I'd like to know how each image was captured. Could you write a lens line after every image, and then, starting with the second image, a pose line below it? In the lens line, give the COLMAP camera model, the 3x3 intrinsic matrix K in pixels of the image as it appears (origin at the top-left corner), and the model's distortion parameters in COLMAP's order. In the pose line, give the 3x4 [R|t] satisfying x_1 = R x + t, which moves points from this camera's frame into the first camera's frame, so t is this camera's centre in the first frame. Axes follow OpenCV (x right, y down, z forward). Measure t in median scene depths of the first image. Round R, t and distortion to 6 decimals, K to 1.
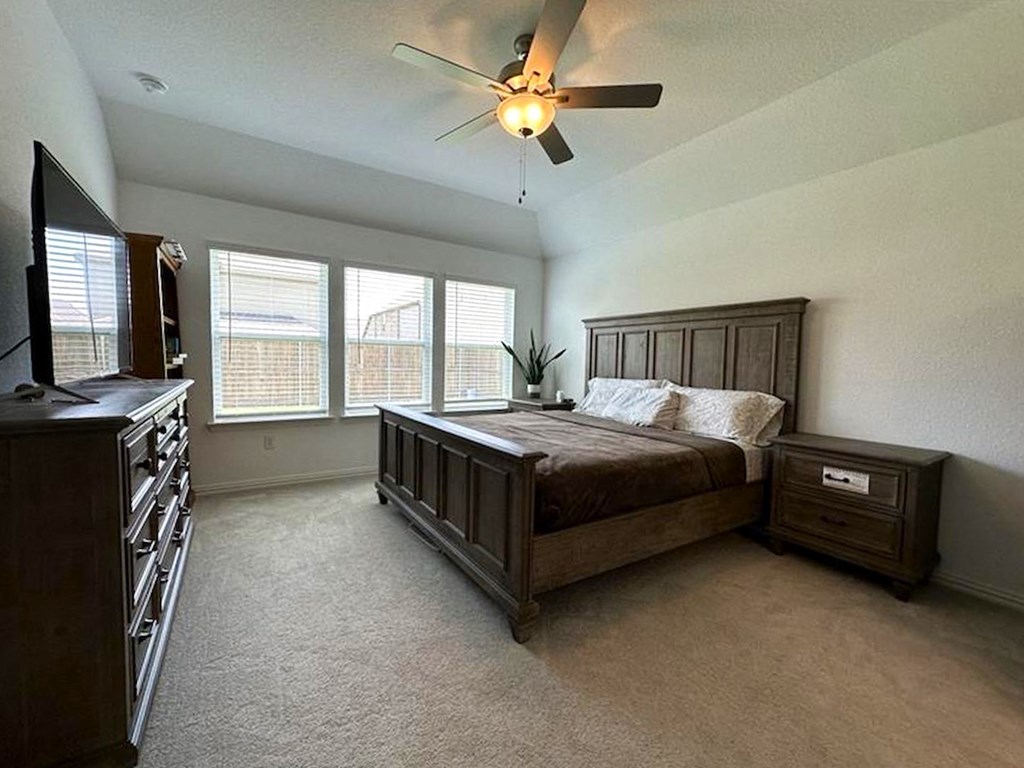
lens RADIAL K [[413.3, 0, 511.7], [0, 413.3, 386.2], [0, 0, 1]] dist [0.000021, 0.000009]
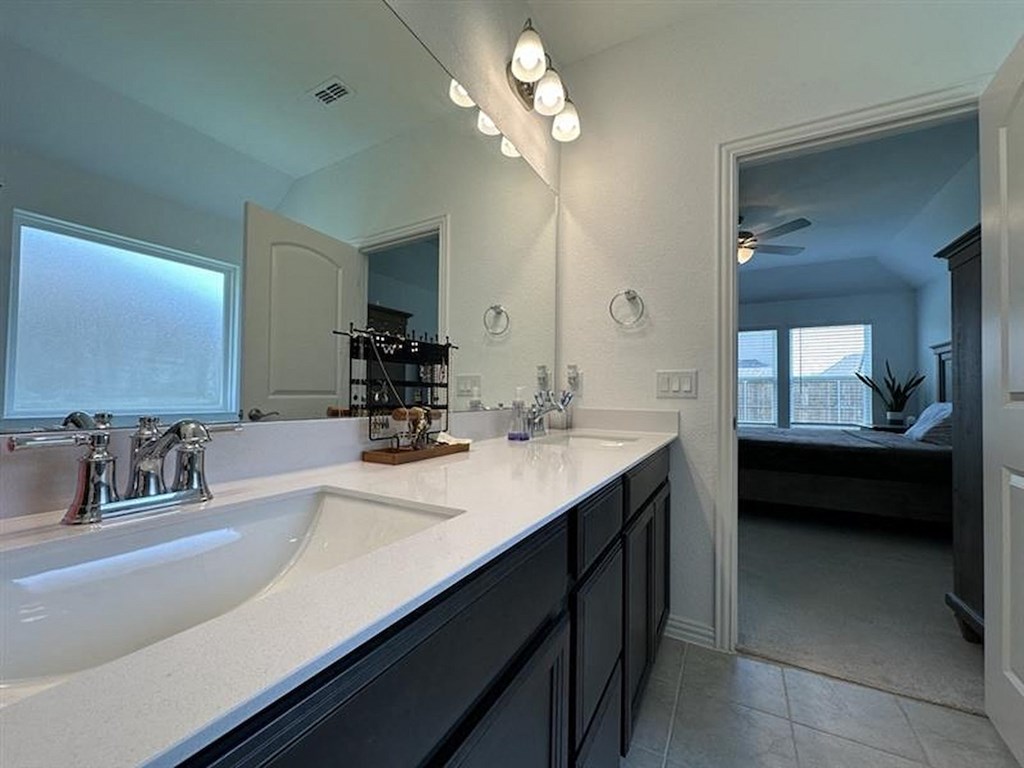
lens RADIAL K [[413.3, 0, 510.9], [0, 413.3, 388.2], [0, 0, 1]] dist [0.000021, 0.000009]
pose [[0.461589, -0.035066, -0.886401, 0.531690], [-0.051110, 0.996507, -0.066037, 0.054804], [0.885620, 0.075786, 0.458184, -0.330627]]
